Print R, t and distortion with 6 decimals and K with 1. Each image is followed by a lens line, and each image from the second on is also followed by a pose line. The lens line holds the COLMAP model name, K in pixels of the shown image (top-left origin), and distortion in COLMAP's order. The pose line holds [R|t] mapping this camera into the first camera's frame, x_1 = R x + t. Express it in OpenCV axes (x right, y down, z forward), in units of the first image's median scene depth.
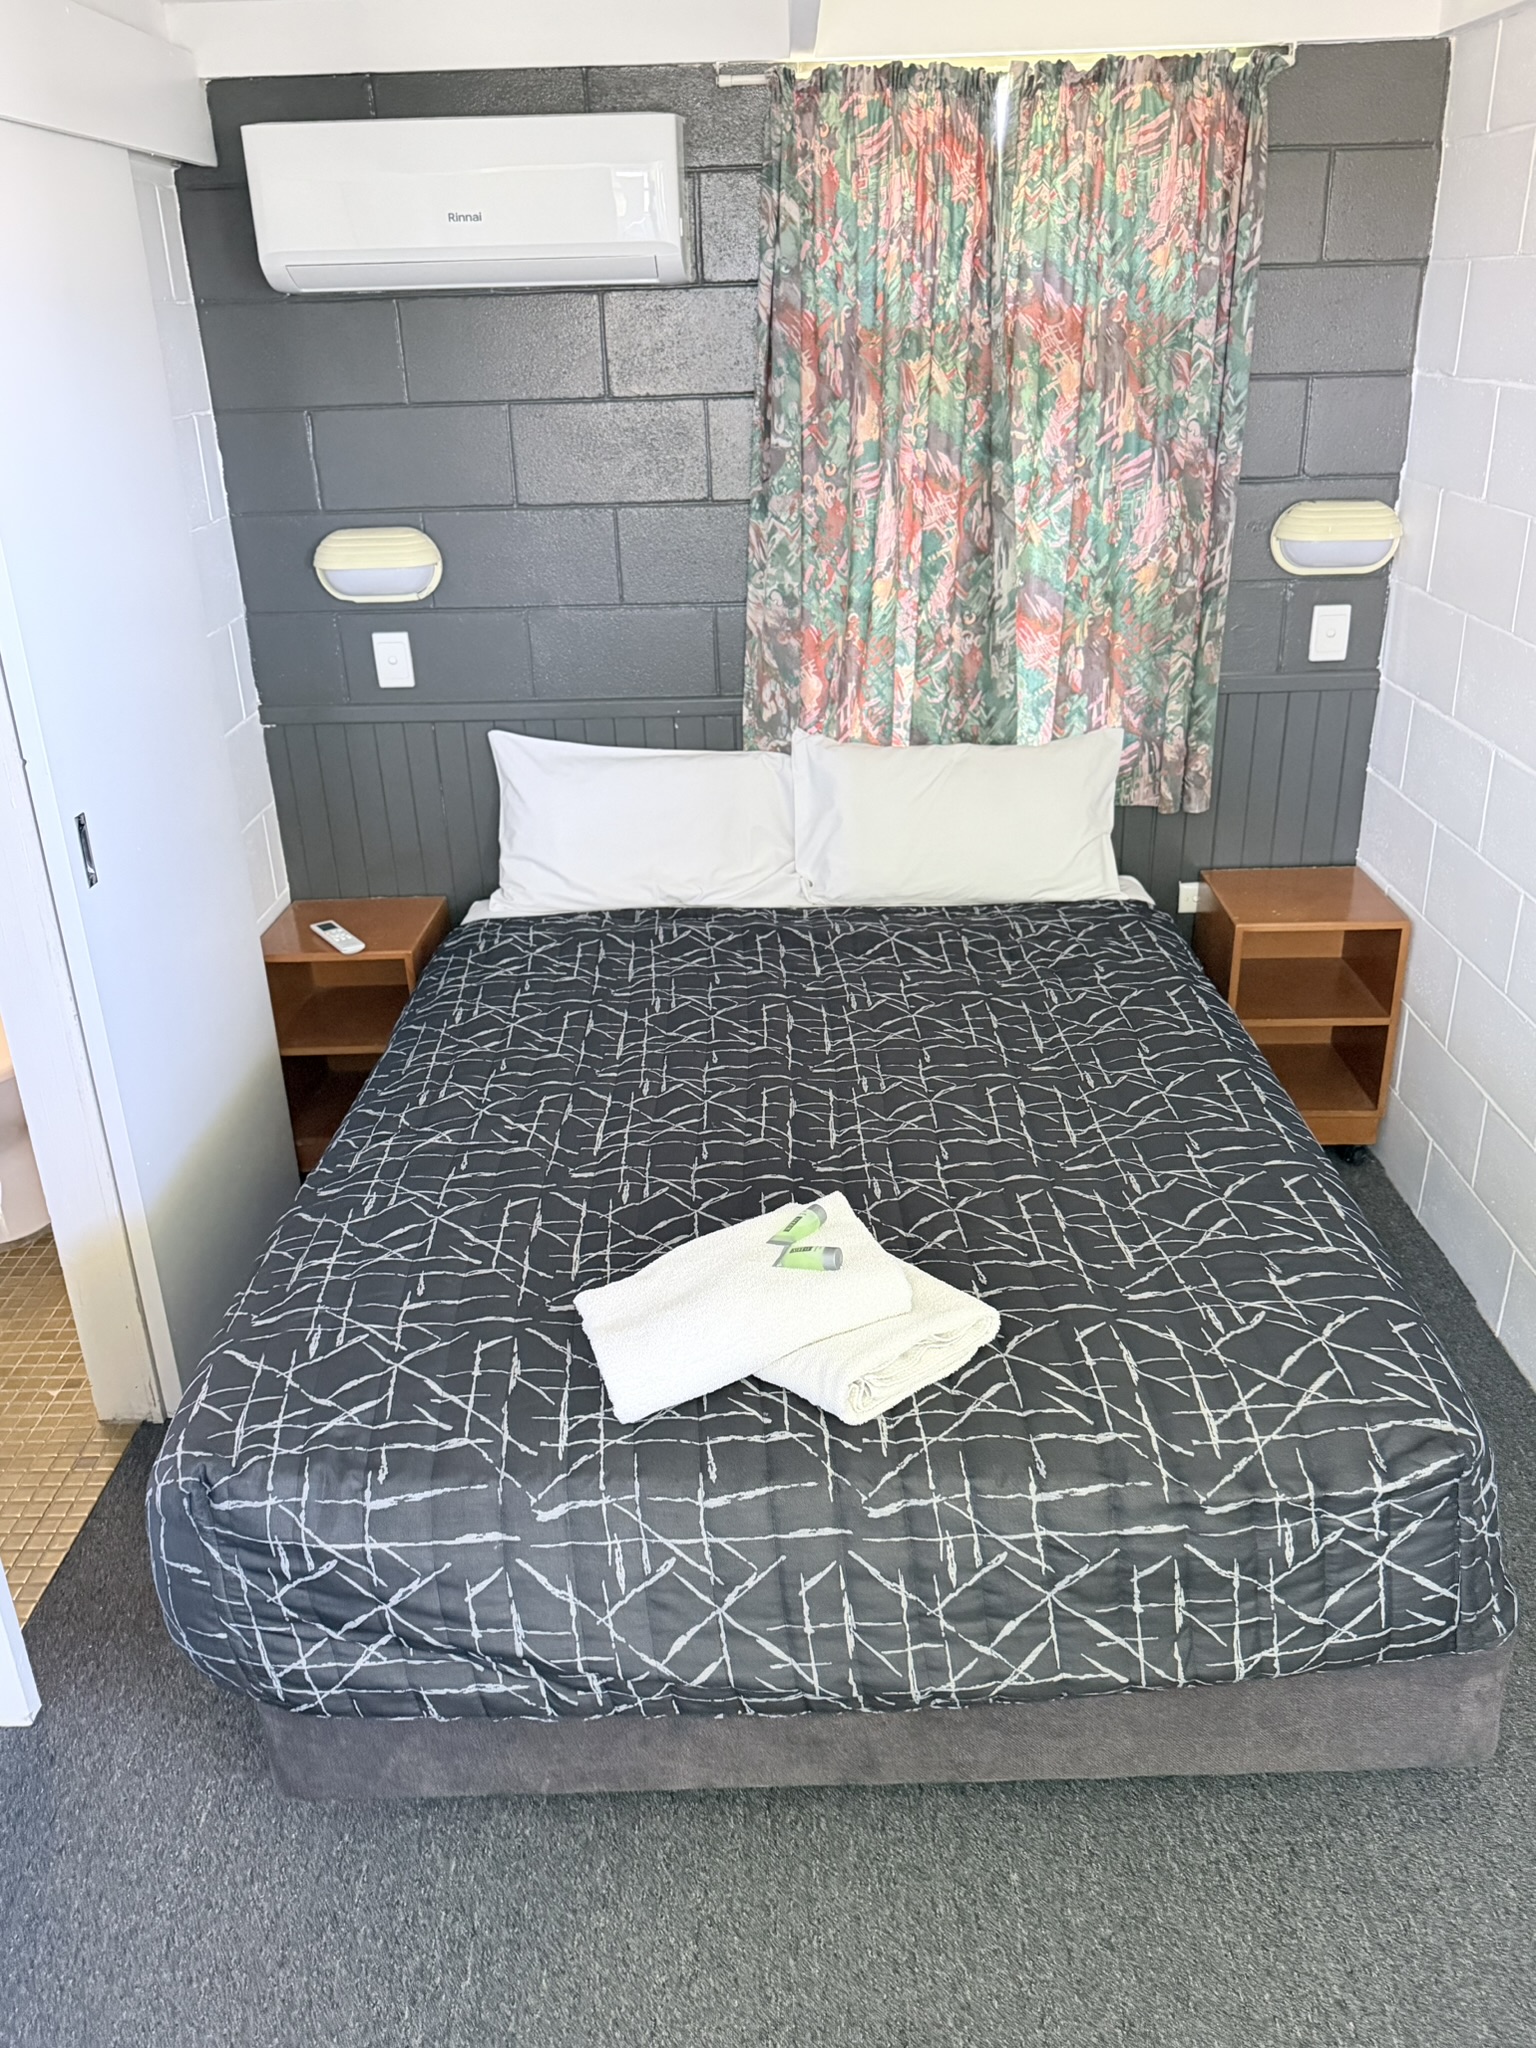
lens RADIAL K [[1624.5, 0, 751.9], [0, 1624.5, 1018.4], [0, 0, 1]] dist [0.024774, -0.013325]
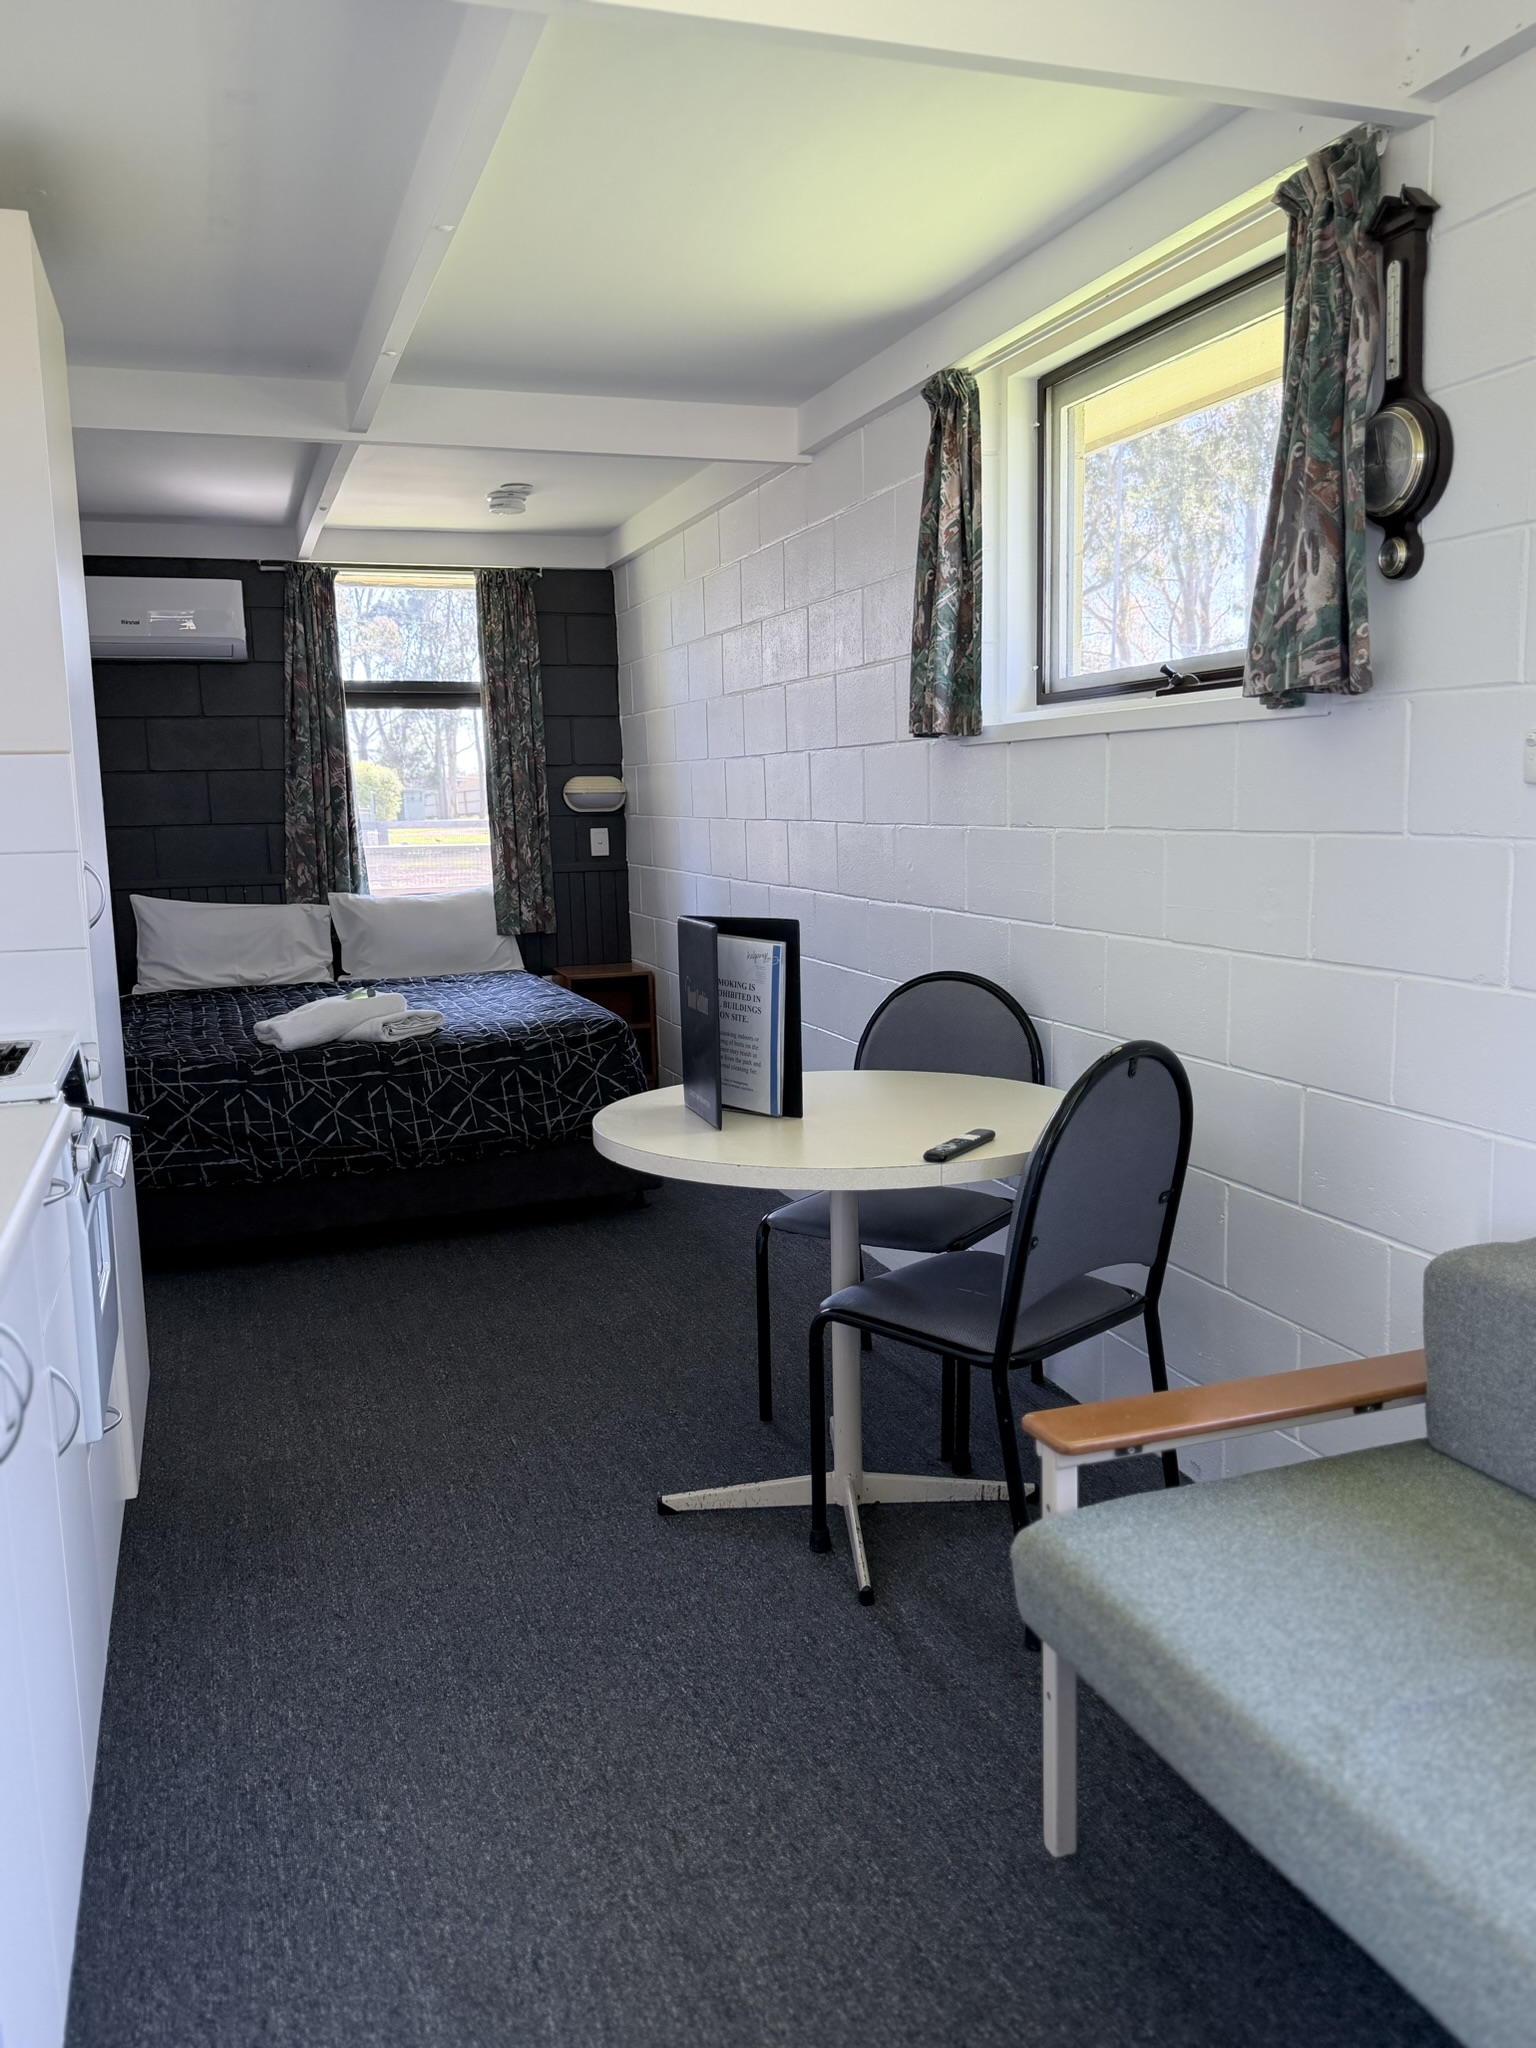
lens RADIAL K [[1624.5, 0, 773.4], [0, 1624.5, 1031.3], [0, 0, 1]] dist [0.024774, -0.013325]
pose [[0.939282, -0.036808, 0.341165, -0.131379], [0.130228, 0.958086, -0.255171, 0.550228], [-0.317473, 0.284107, 0.904706, -0.826170]]
